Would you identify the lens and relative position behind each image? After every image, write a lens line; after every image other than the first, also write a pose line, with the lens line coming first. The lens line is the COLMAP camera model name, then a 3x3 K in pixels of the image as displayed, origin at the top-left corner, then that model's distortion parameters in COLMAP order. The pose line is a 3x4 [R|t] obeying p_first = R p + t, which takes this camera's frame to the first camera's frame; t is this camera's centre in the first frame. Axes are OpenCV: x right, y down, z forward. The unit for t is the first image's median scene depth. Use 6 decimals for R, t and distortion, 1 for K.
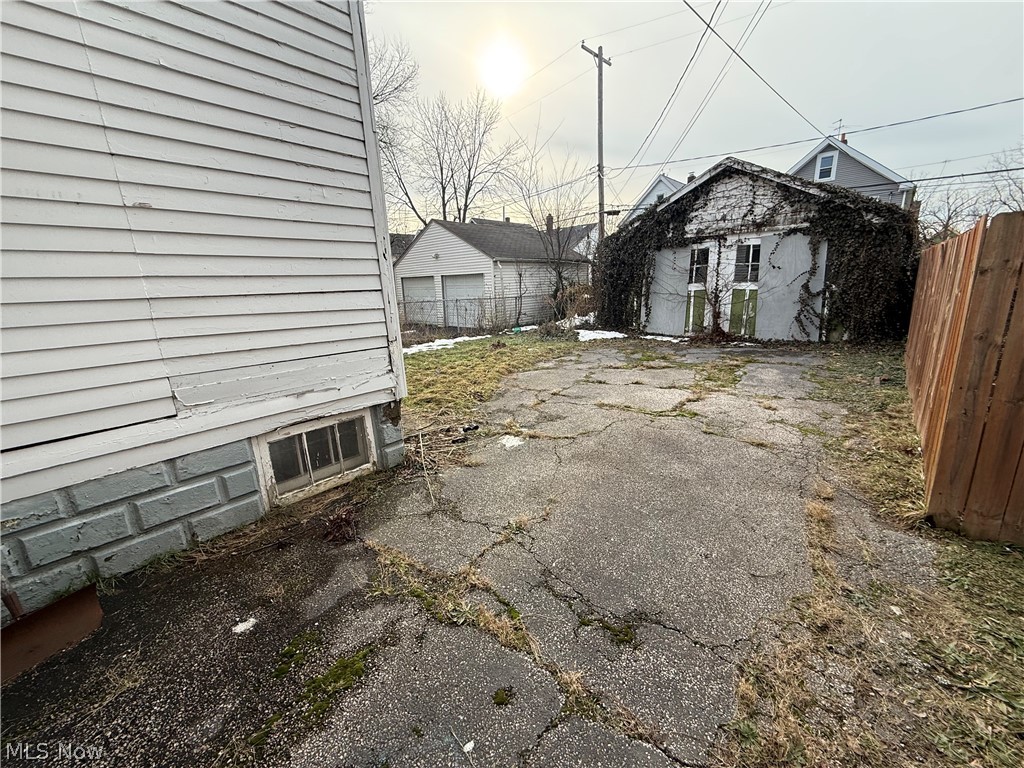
lens RADIAL K [[409.7, 0, 514.2], [0, 409.7, 384.4], [0, 0, 1]] dist [0.001607, 0.000008]
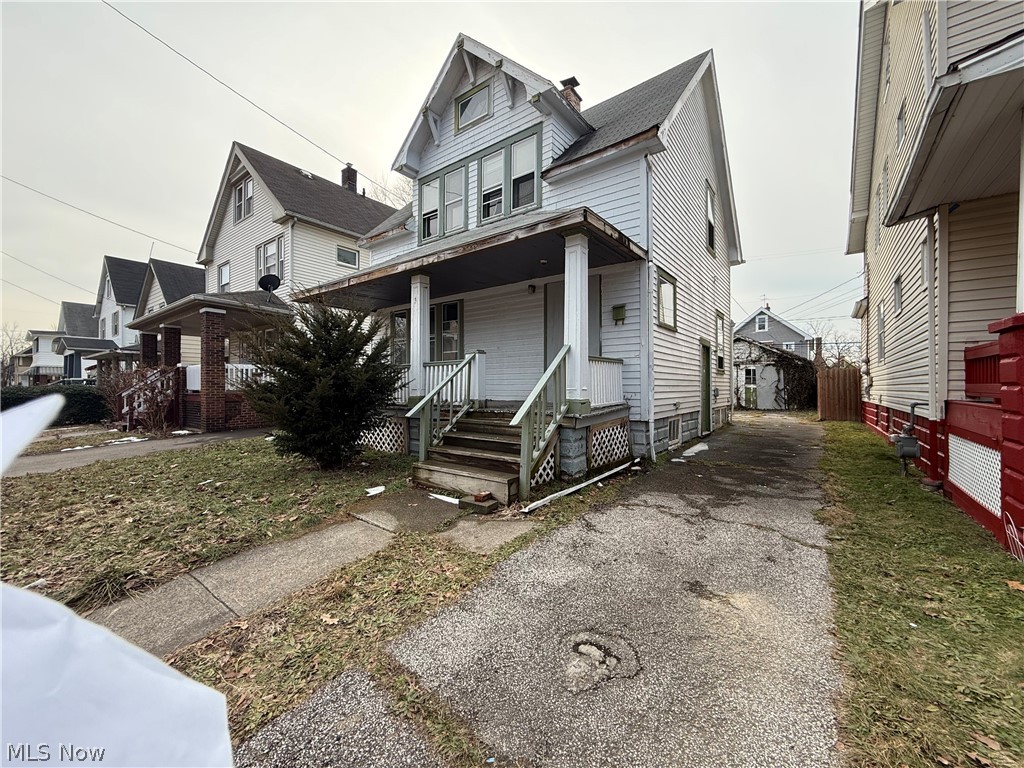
lens RADIAL K [[409.7, 0, 509.7], [0, 409.7, 383.3], [0, 0, 1]] dist [0.001607, 0.000008]
pose [[0.994556, 0.038872, 0.096678, -1.022317], [-0.013465, 0.967976, -0.250680, 0.345939], [-0.103327, 0.248013, 0.963230, -1.099480]]
